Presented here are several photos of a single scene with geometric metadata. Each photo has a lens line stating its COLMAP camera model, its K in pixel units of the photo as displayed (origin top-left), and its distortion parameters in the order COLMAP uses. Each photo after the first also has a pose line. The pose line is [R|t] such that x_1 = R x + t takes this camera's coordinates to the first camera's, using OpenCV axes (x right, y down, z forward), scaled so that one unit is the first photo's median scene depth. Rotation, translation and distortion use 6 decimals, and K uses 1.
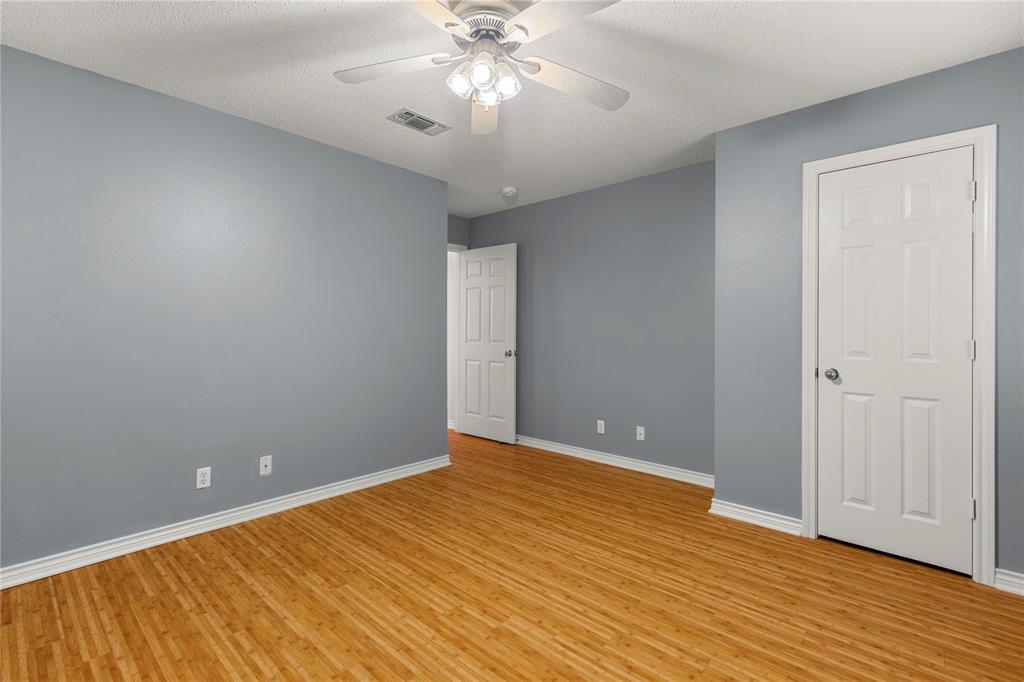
lens RADIAL K [[465.0, 0, 513.5], [0, 465.0, 328.7], [0, 0, 1]] dist [0.000192, 0.000042]
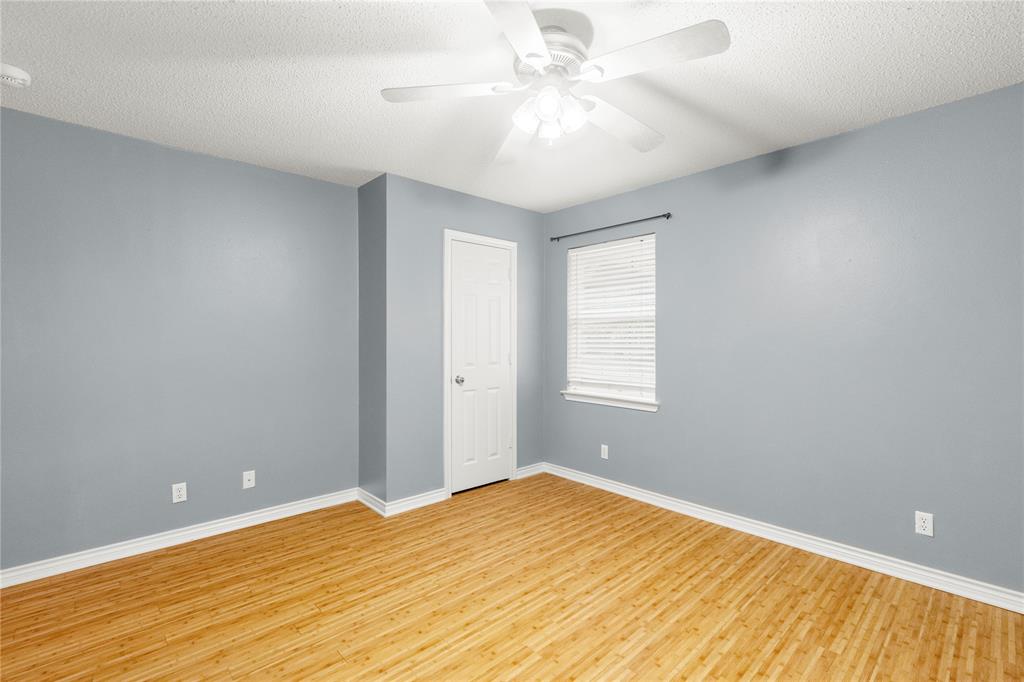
lens RADIAL K [[459.7, 0, 523.2], [0, 459.7, 338.4], [0, 0, 1]] dist [0.007024, -0.001040]
pose [[0.073495, -0.006164, 0.997277, -0.883434], [-0.000684, 0.999980, 0.006231, -0.049873], [-0.997295, -0.001140, 0.073489, 0.818004]]
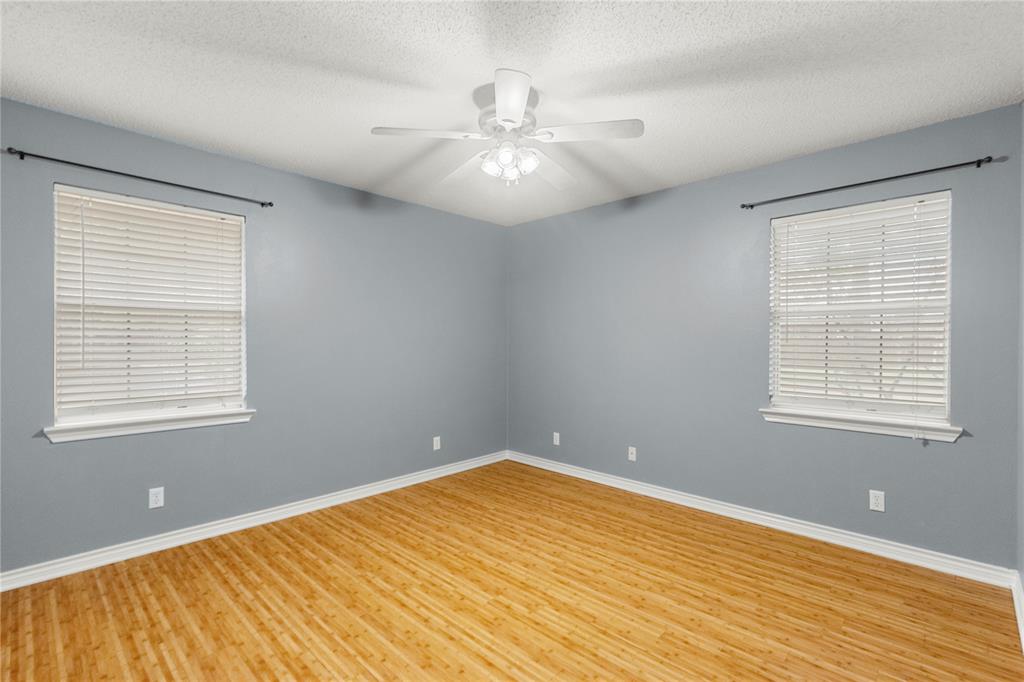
lens RADIAL K [[459.7, 0, 523.2], [0, 459.7, 338.4], [0, 0, 1]] dist [0.007024, -0.001040]
pose [[-0.999829, -0.004242, 0.018017, -0.103127], [-0.004383, 0.999960, -0.007739, -0.030519], [-0.017983, -0.007817, -0.999808, 1.894300]]
